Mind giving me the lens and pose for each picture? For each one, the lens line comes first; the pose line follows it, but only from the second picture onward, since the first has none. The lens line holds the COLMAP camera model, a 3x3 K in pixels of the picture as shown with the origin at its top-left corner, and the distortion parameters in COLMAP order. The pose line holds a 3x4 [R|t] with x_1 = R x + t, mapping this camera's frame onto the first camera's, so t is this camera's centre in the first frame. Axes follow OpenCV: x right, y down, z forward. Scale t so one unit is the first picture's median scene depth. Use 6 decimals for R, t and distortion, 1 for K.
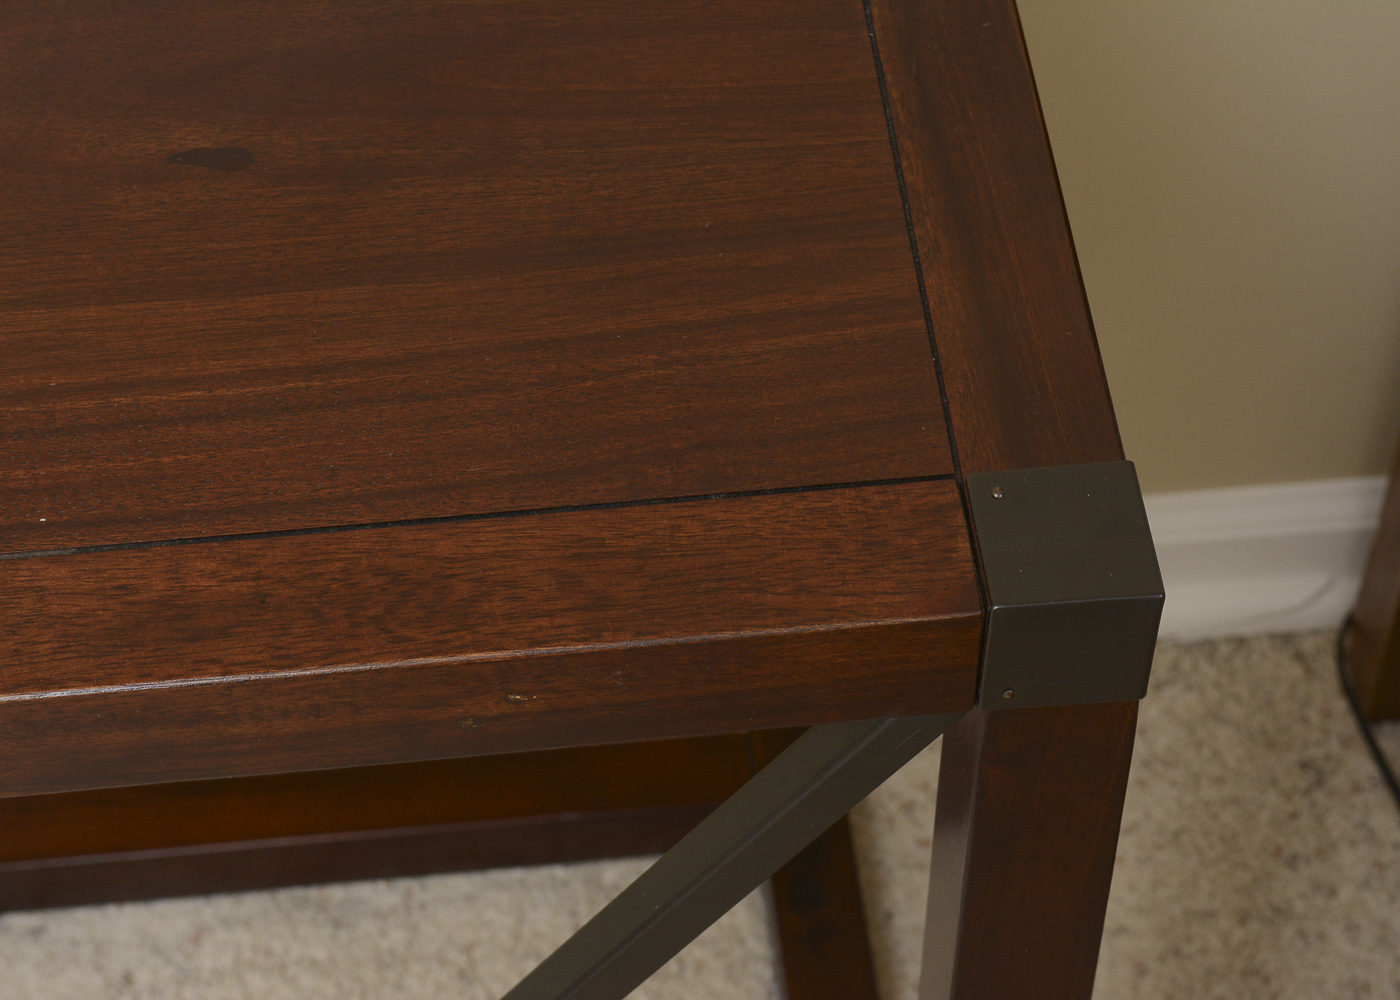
lens RADIAL K [[3149.3, 0, 700.0], [0, 3149.3, 500.0], [0, 0, 1]] dist [0.015903, 0.048943]
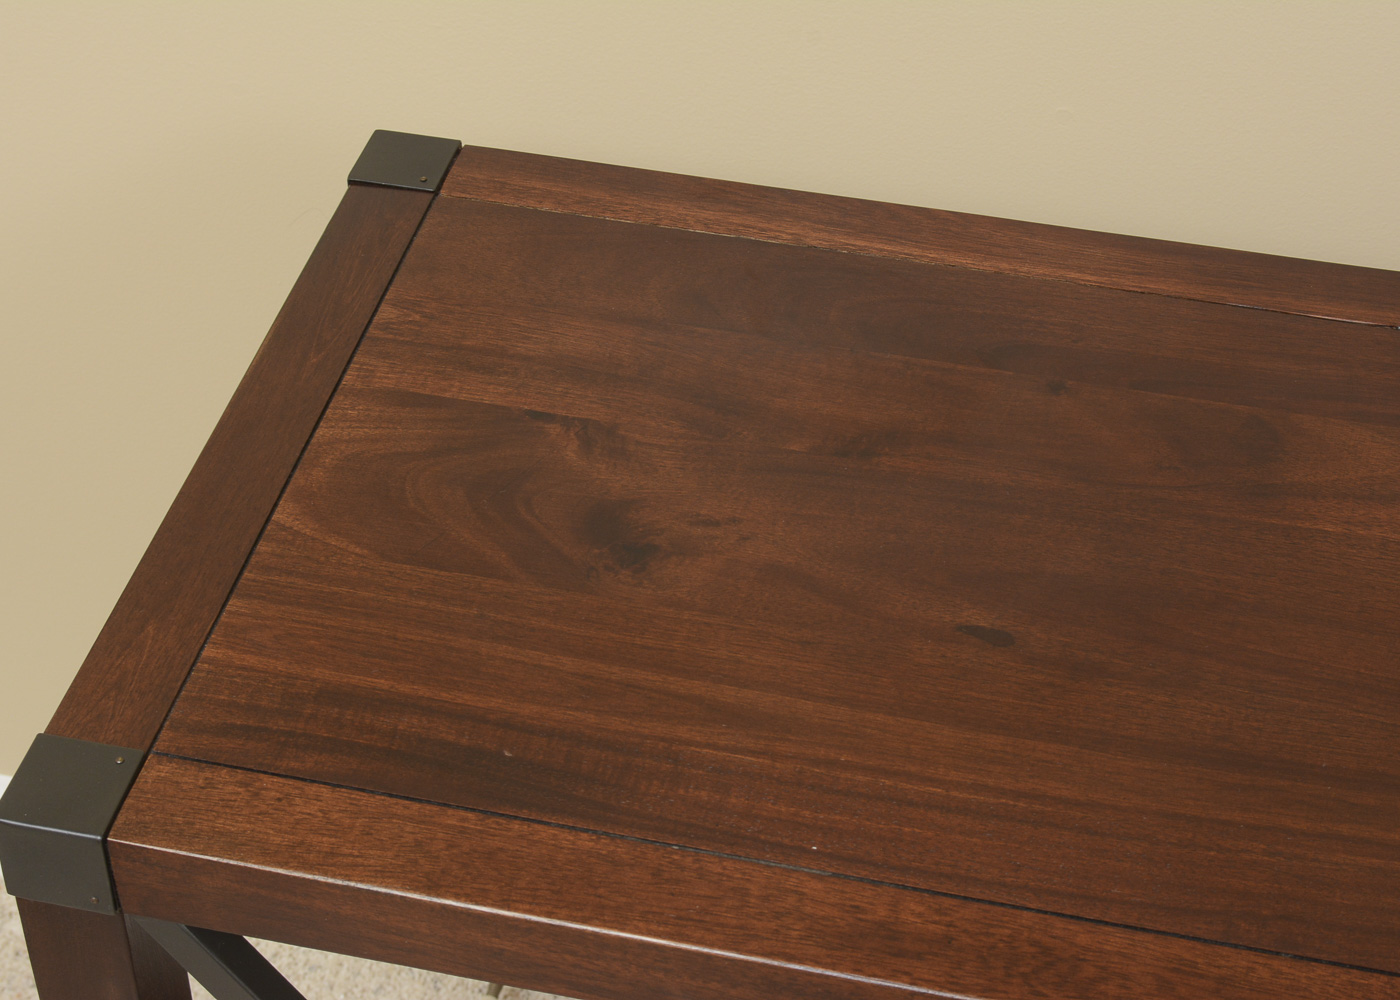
lens RADIAL K [[2729.2, 0, 700.0], [0, 2729.2, 500.0], [0, 0, 1]] dist [0.057209, -0.057252]
pose [[0.943970, 0.221909, -0.244291, 0.011974], [-0.259944, 0.955991, -0.136054, 0.037989], [0.203348, 0.191933, 0.960110, -0.241964]]
